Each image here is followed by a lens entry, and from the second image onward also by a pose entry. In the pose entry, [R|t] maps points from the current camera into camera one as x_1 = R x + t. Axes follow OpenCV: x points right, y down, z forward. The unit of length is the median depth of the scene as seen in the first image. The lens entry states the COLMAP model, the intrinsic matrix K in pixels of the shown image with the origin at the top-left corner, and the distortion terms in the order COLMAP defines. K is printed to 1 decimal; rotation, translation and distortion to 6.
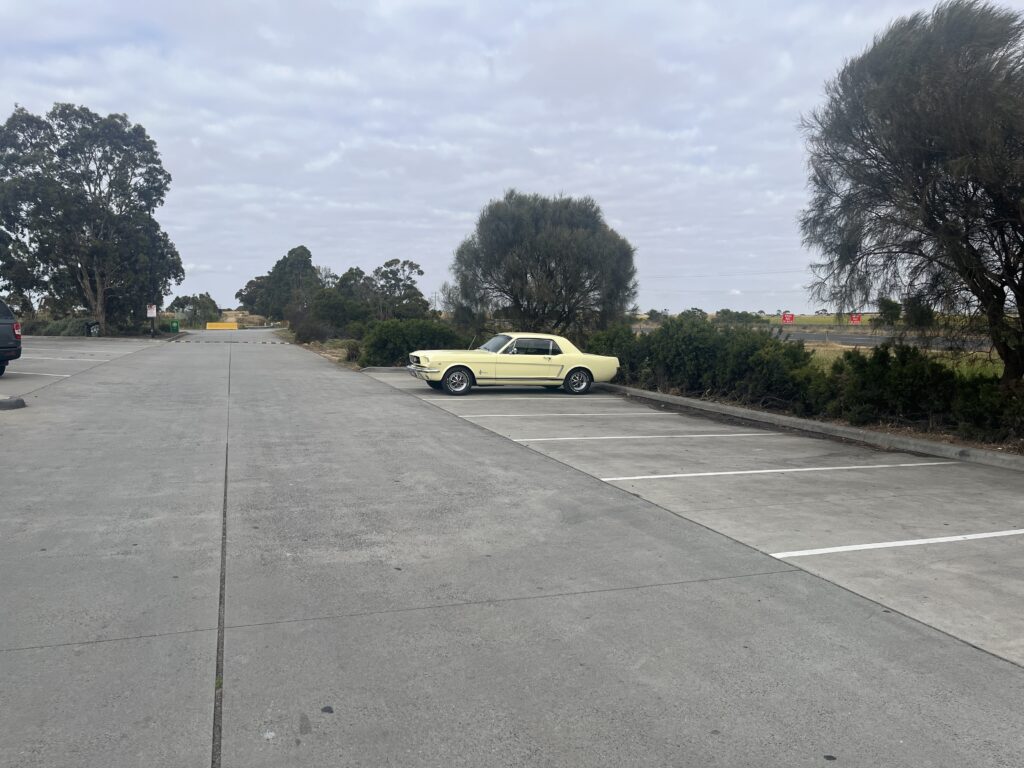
lens RADIAL K [[787.7, 0, 512.0], [0, 787.7, 384.0], [0, 0, 1]] dist [0.046280, -0.004027]
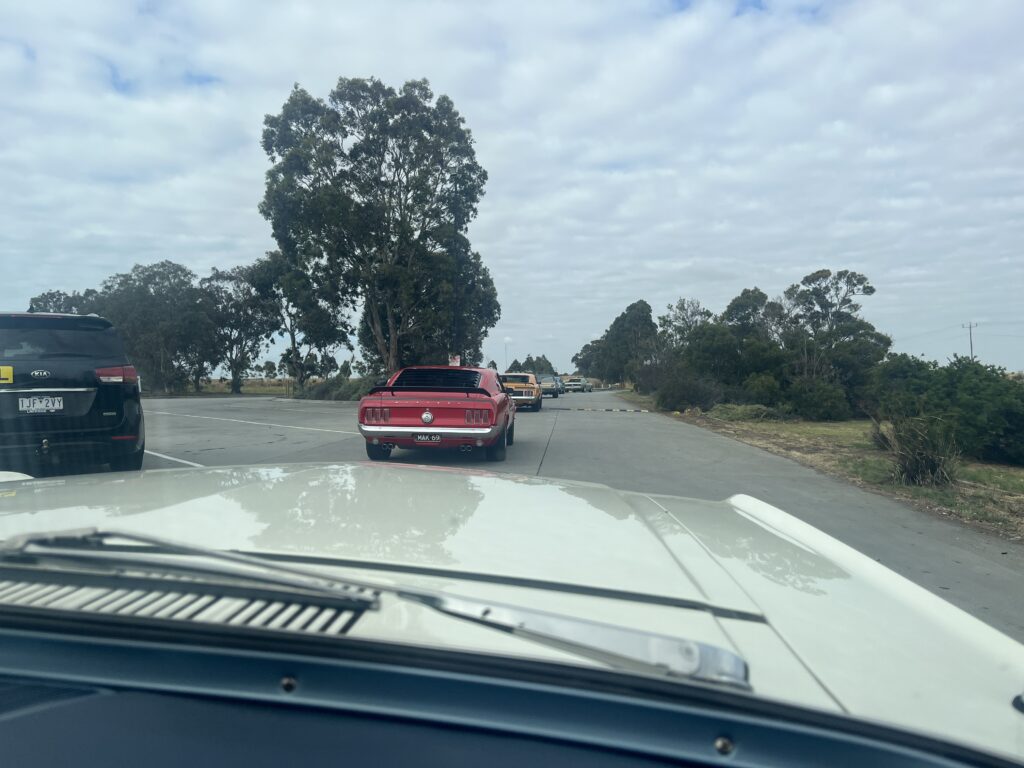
lens RADIAL K [[787.7, 0, 512.0], [0, 787.7, 384.0], [0, 0, 1]] dist [0.046280, -0.004027]
pose [[0.916952, -0.009888, -0.398874, -0.129127], [-0.022486, 0.996823, -0.076405, -0.022422], [0.398362, 0.079029, 0.913817, 0.379479]]
